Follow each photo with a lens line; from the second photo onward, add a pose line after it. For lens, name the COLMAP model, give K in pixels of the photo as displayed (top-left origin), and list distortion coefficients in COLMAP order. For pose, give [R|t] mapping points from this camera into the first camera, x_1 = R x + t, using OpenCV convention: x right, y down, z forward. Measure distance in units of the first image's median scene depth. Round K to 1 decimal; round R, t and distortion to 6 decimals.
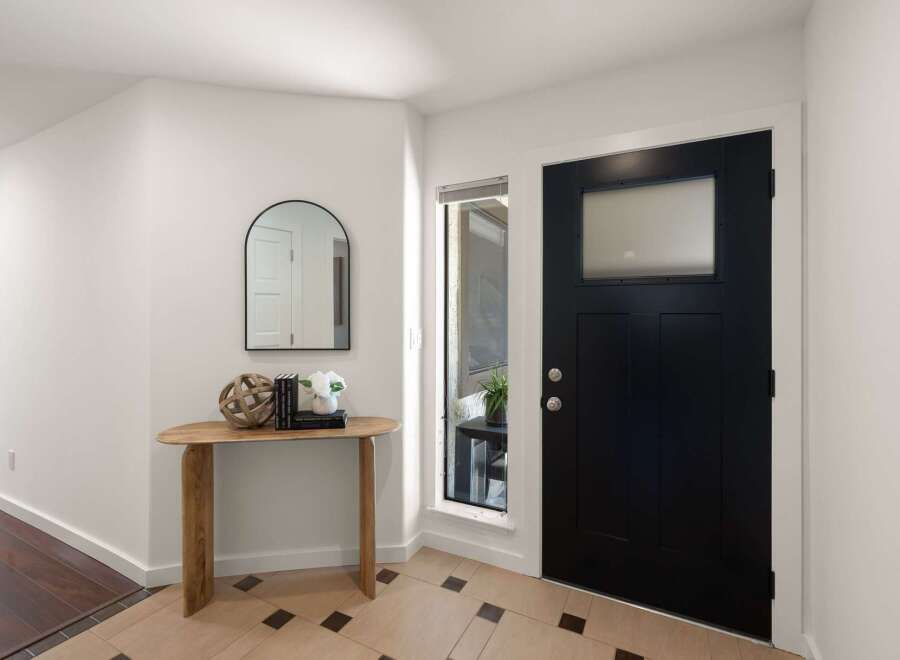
lens RADIAL K [[413.4, 0, 453.6], [0, 413.4, 324.5], [0, 0, 1]] dist [-0.003289, 0.000598]
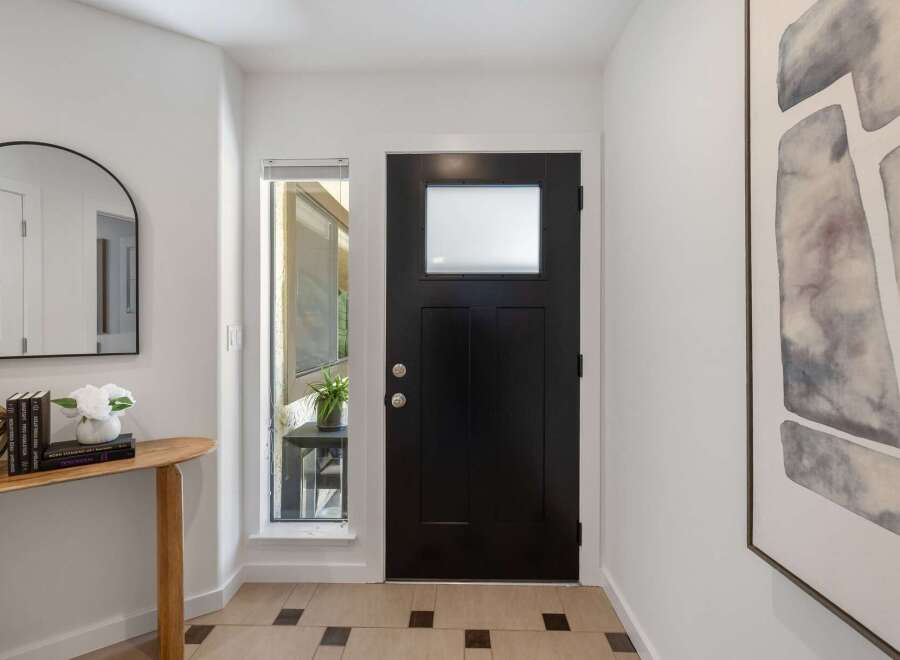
lens RADIAL K [[413.4, 0, 453.7], [0, 413.4, 324.5], [0, 0, 1]] dist [-0.003289, 0.000598]
pose [[0.900663, -0.011235, 0.434374, -0.059935], [0.011402, 0.999933, 0.002221, 0.012303], [-0.434370, 0.002952, 0.900730, 0.063313]]
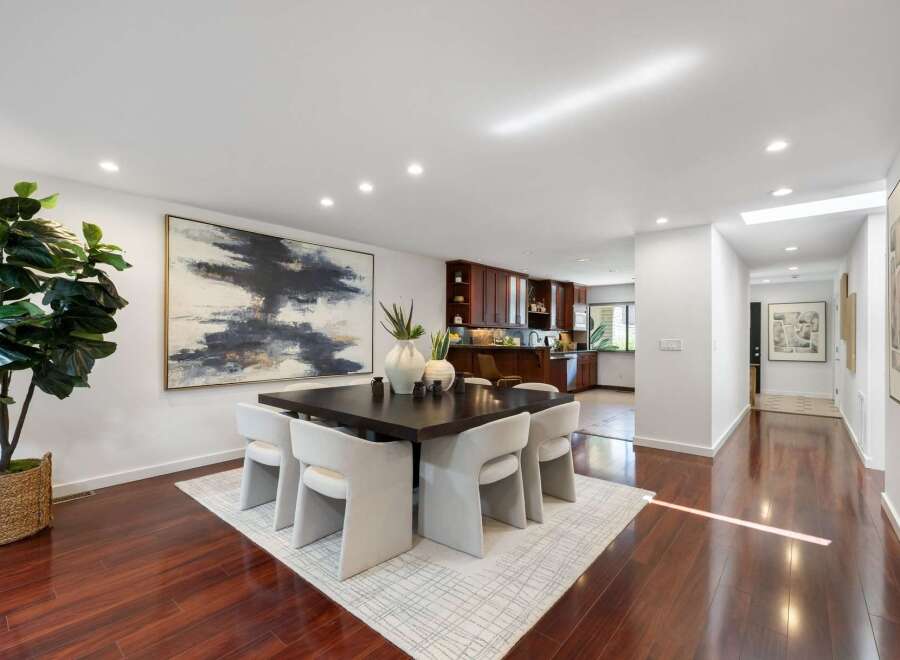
lens RADIAL K [[413.4, 0, 448.6], [0, 413.4, 329.6], [0, 0, 1]] dist [-0.003289, 0.000598]
pose [[0.237821, 0.008001, 0.971276, -7.386922], [0.000286, 0.999965, -0.008308, -0.076783], [-0.971309, 0.002254, 0.237810, 4.056758]]
